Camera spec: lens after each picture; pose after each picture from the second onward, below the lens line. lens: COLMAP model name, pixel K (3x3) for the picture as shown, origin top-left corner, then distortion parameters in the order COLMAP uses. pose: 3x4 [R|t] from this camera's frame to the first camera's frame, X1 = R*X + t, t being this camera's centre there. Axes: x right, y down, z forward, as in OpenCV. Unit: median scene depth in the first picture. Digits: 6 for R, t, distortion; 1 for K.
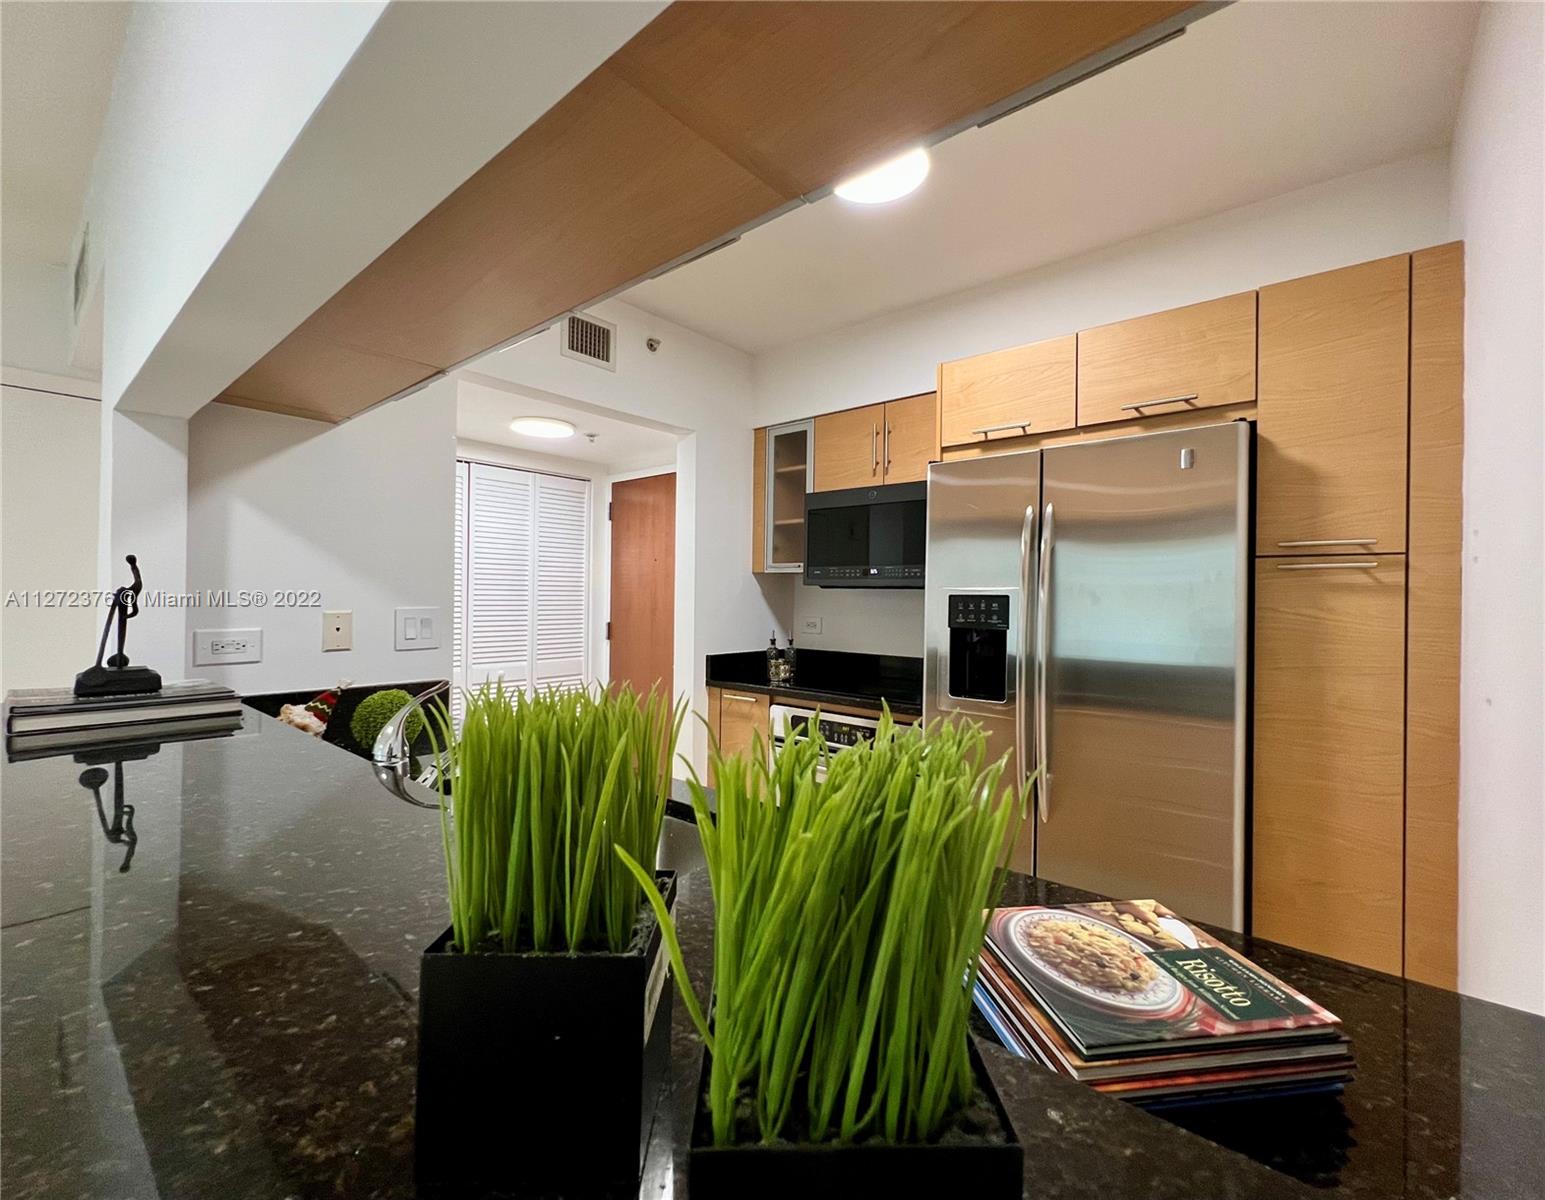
lens RADIAL K [[661.8, 0, 772.5], [0, 661.8, 600.0], [0, 0, 1]] dist [-0.000527, 0.000025]
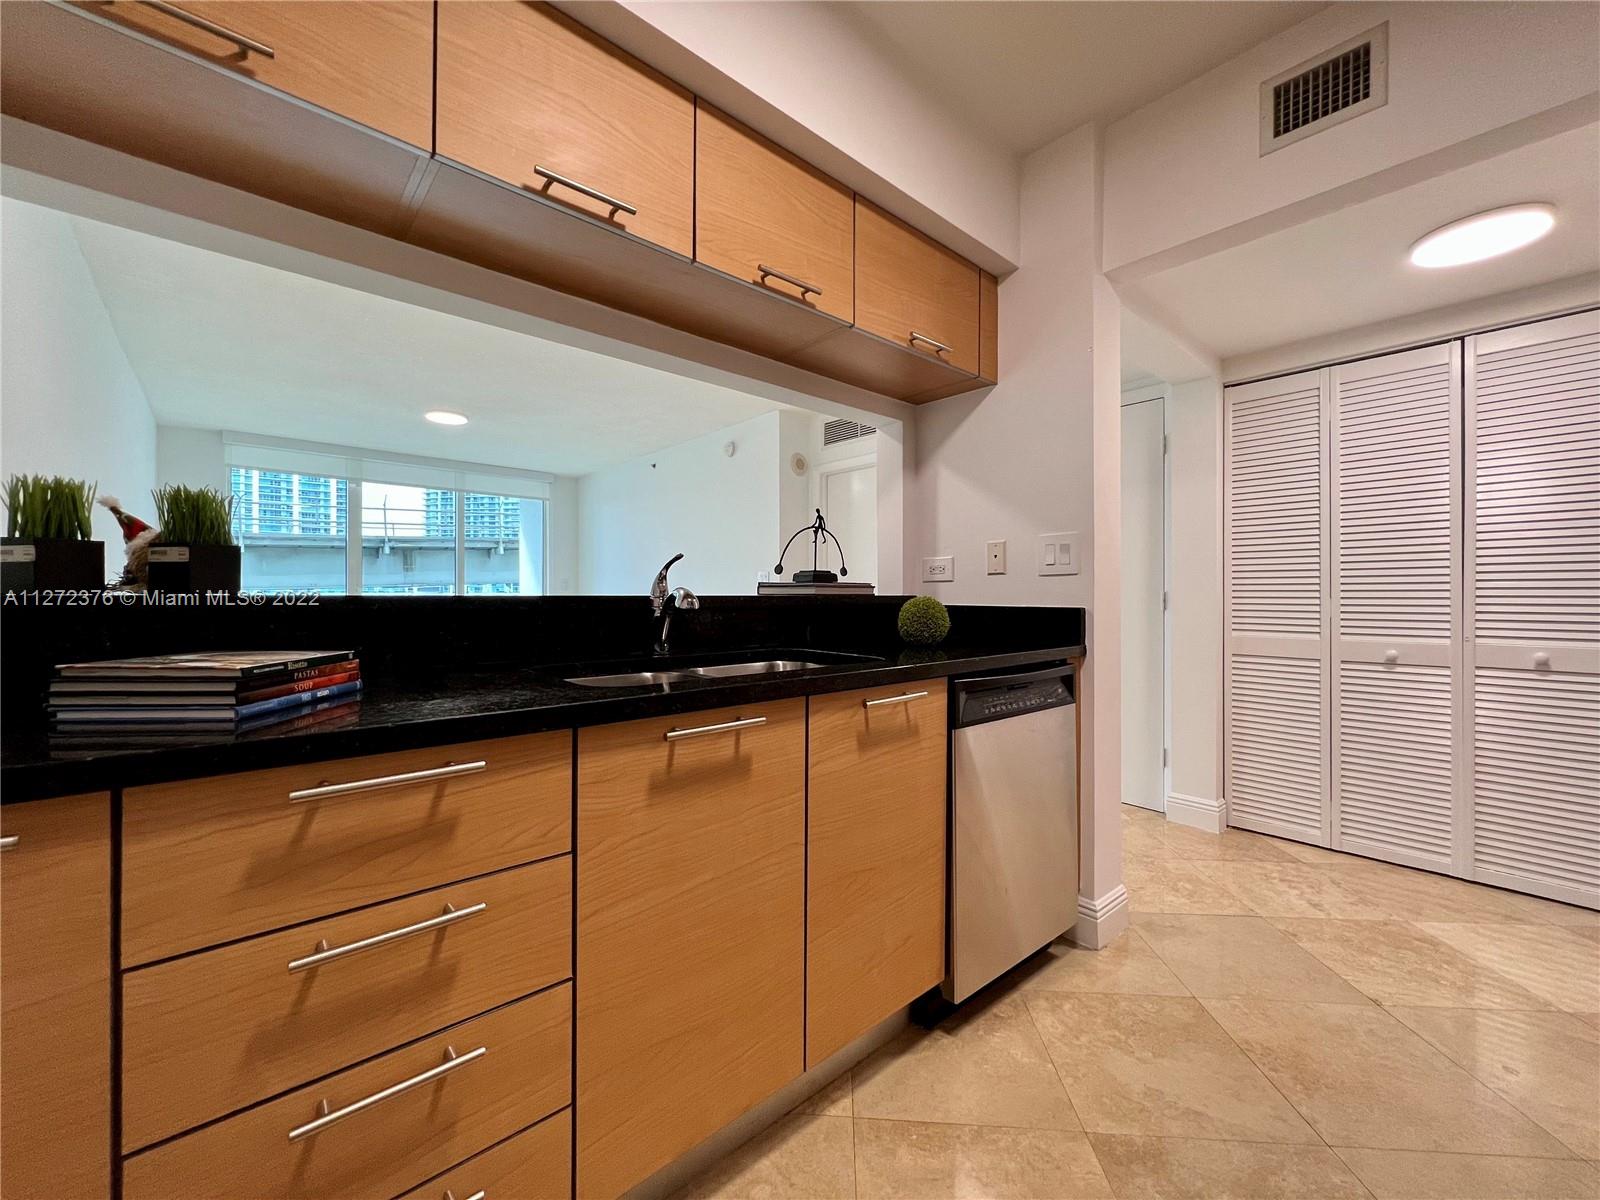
lens RADIAL K [[634.7, 0, 802.3], [0, 634.7, 596.6], [0, 0, 1]] dist [-0.000150, -0.000167]
pose [[-0.135113, -0.008428, -0.990794, 0.336781], [-0.007671, 0.999943, -0.007460, 0.082646], [0.990800, 0.006593, -0.135170, 0.516981]]
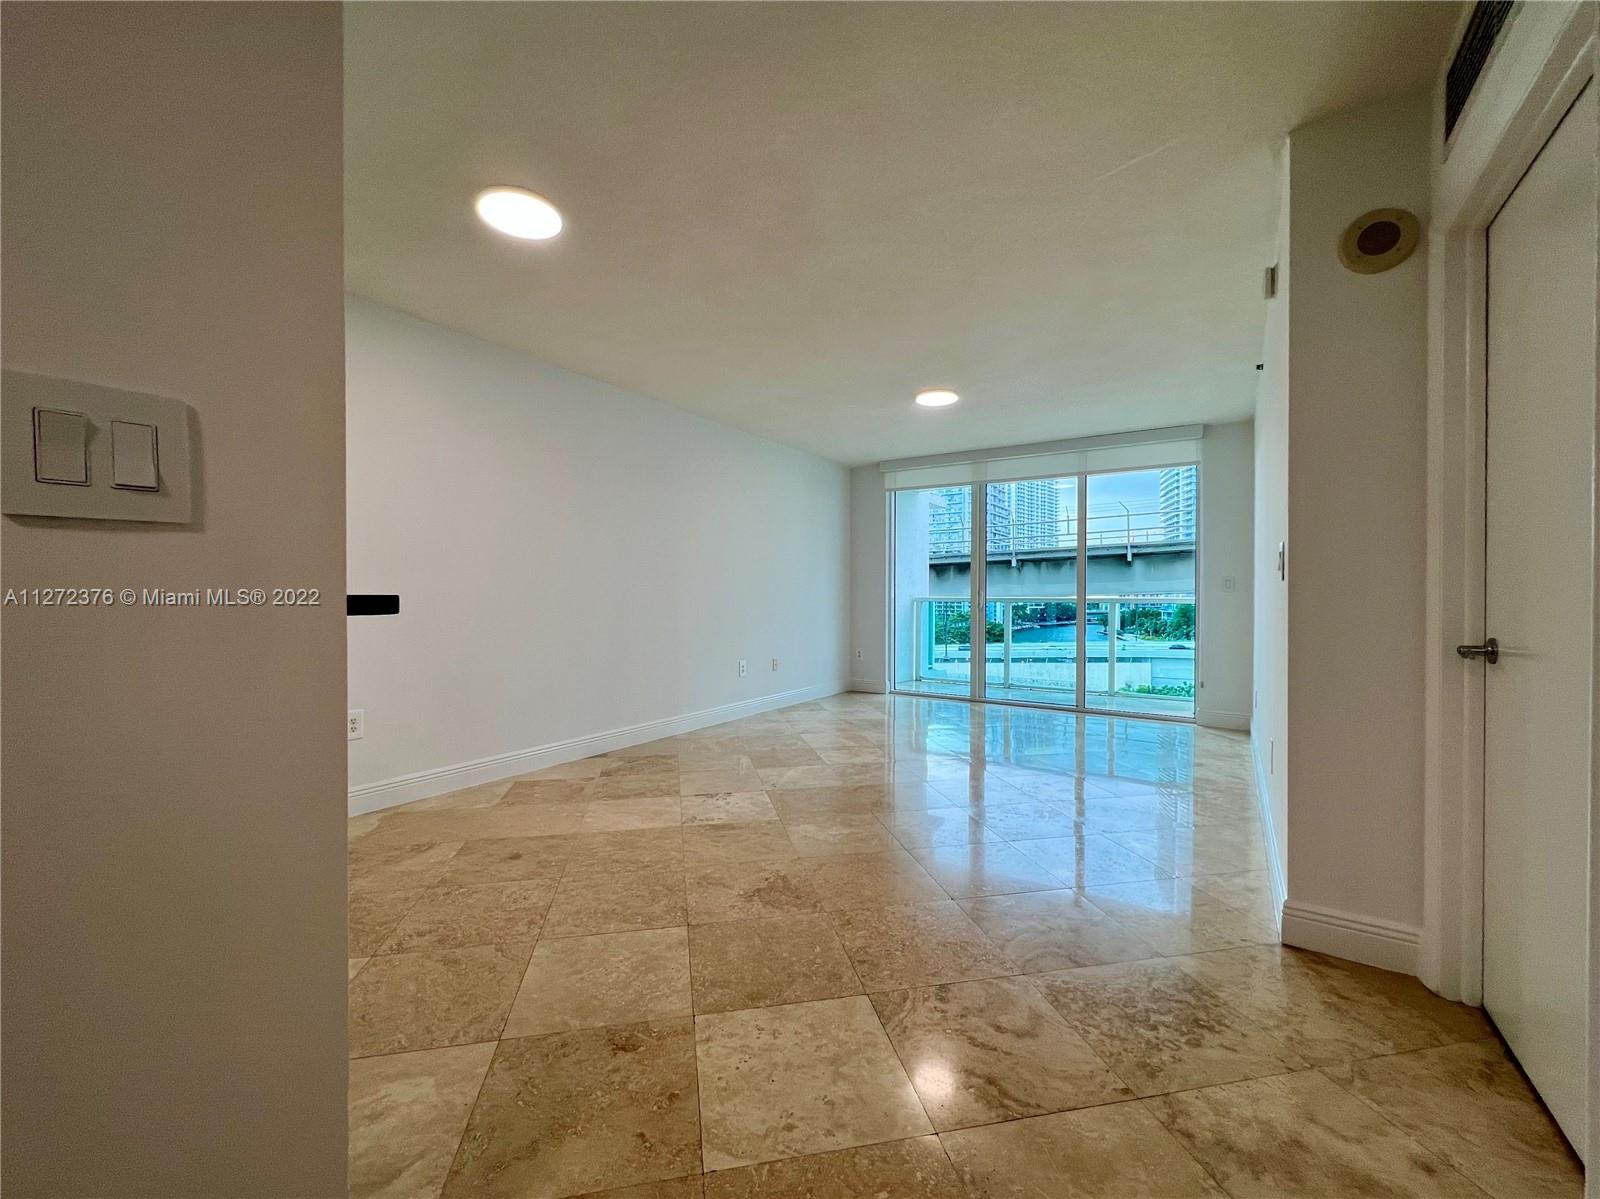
lens RADIAL K [[653.3, 0, 800.0], [0, 653.3, 599.5], [0, 0, 1]] dist [0.001343, 0.000049]
pose [[-0.993176, -0.013839, -0.115800, -0.731483], [-0.014755, 0.999866, 0.007057, 0.070204], [0.115687, 0.008718, -0.993247, 0.851362]]
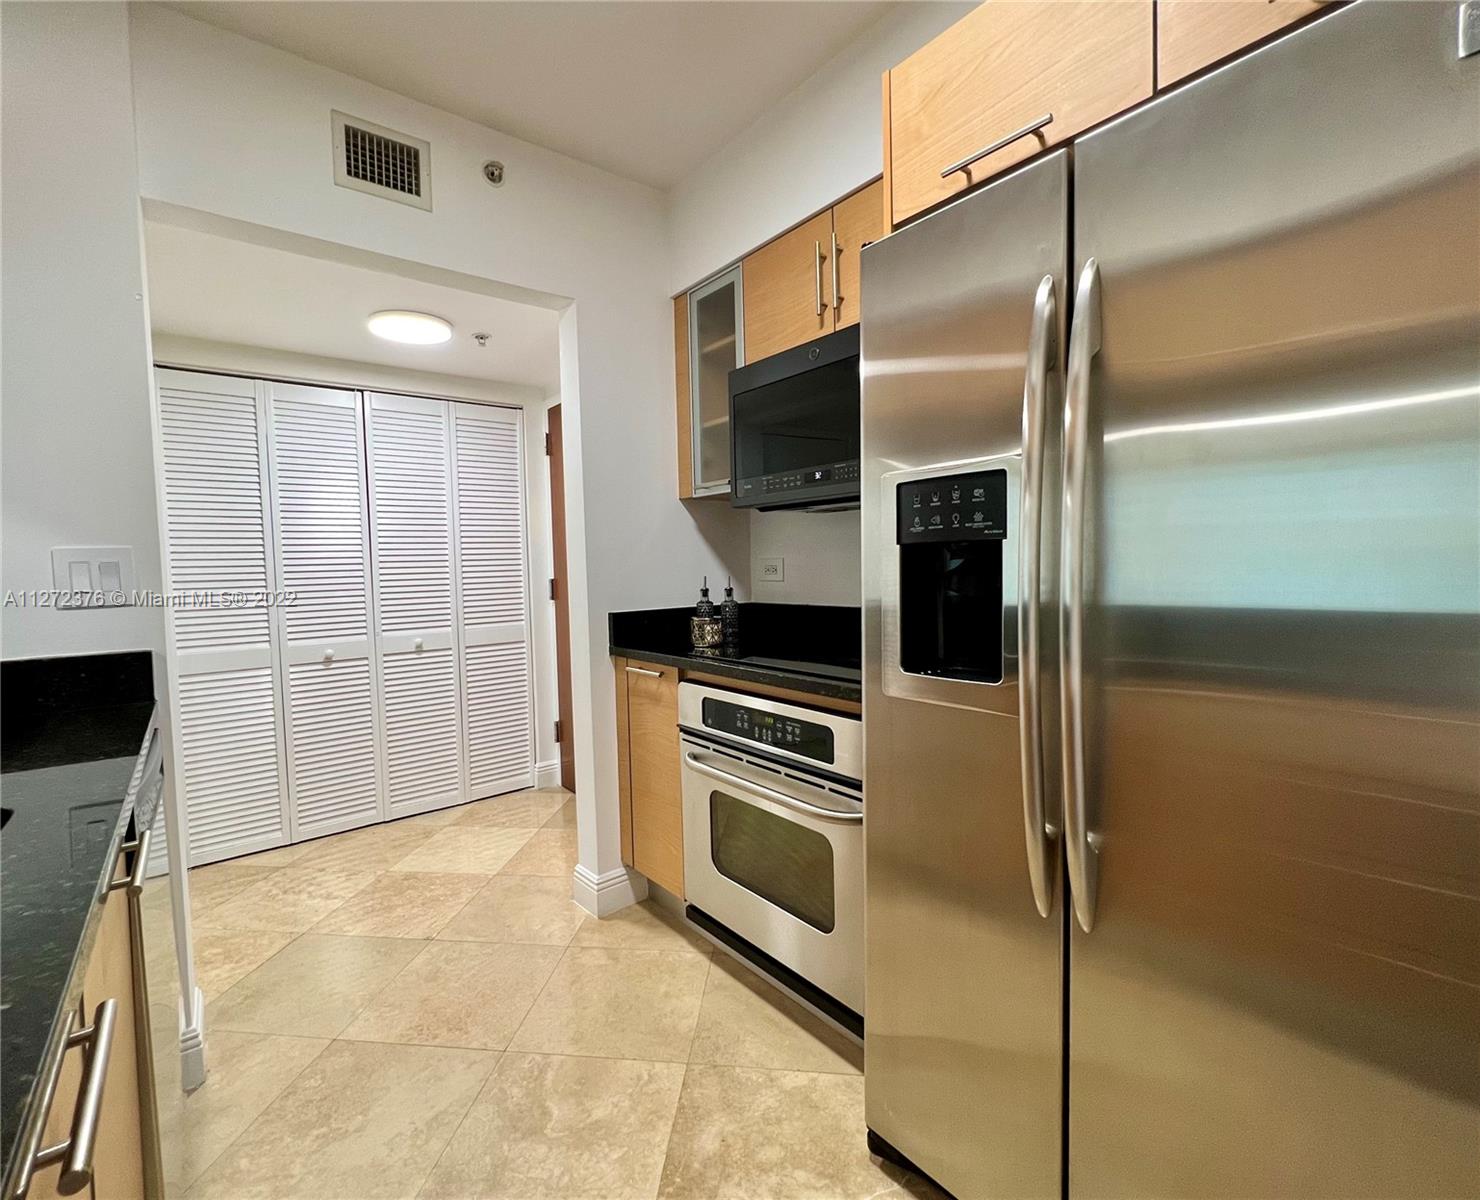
lens RADIAL K [[672.9, 0, 699.5], [0, 672.9, 600.2], [0, 0, 1]] dist [0.003053, 0.000236]
pose [[0.975004, -0.025690, -0.220698, 0.167561], [0.036437, 0.998333, 0.044759, 0.040910], [0.219180, -0.051681, 0.974315, 0.309826]]
